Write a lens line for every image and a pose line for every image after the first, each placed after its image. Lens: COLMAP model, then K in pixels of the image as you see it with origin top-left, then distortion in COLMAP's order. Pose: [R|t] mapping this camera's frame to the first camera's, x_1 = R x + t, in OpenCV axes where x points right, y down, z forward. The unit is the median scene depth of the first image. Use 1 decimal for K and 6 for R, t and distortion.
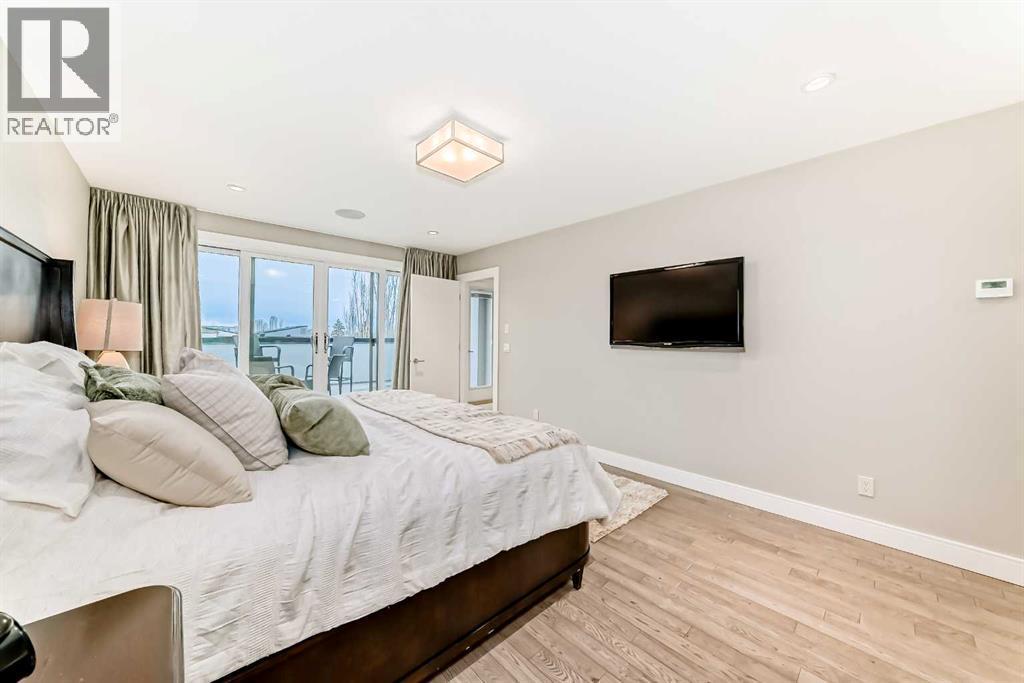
lens RADIAL K [[357.0, 0, 514.7], [0, 357.0, 339.7], [0, 0, 1]] dist [-0.015403, 0.000060]
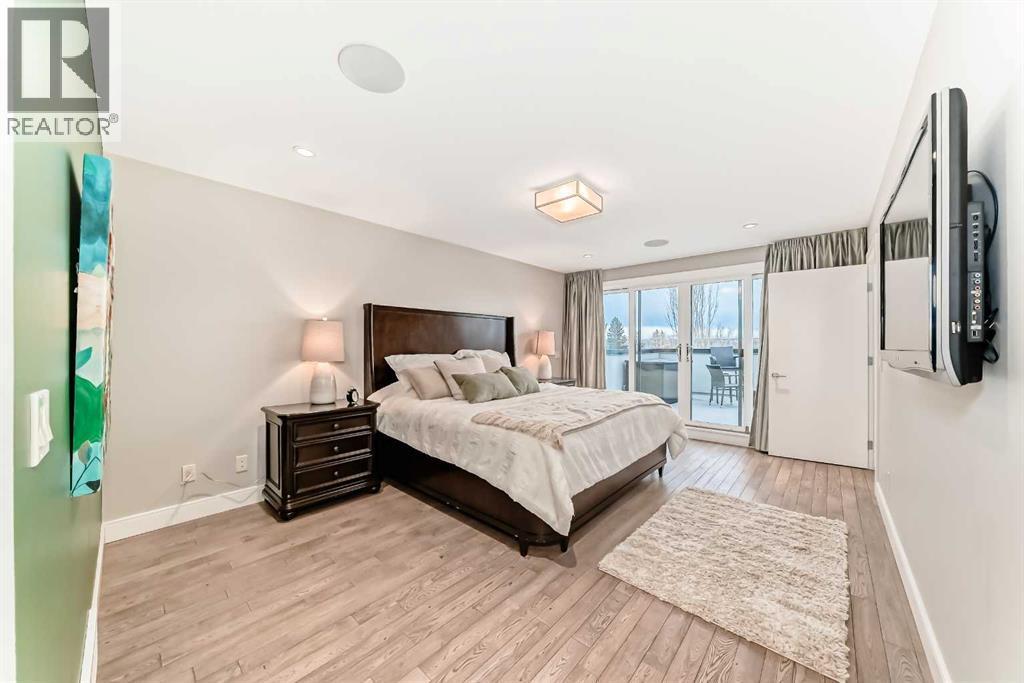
lens RADIAL K [[357.0, 0, 514.9], [0, 357.0, 347.6], [0, 0, 1]] dist [-0.015403, 0.000060]
pose [[0.093710, -0.005756, -0.995583, 1.121386], [-0.002358, 0.999979, -0.006004, 0.000353], [0.995597, 0.002910, 0.093694, 0.693602]]
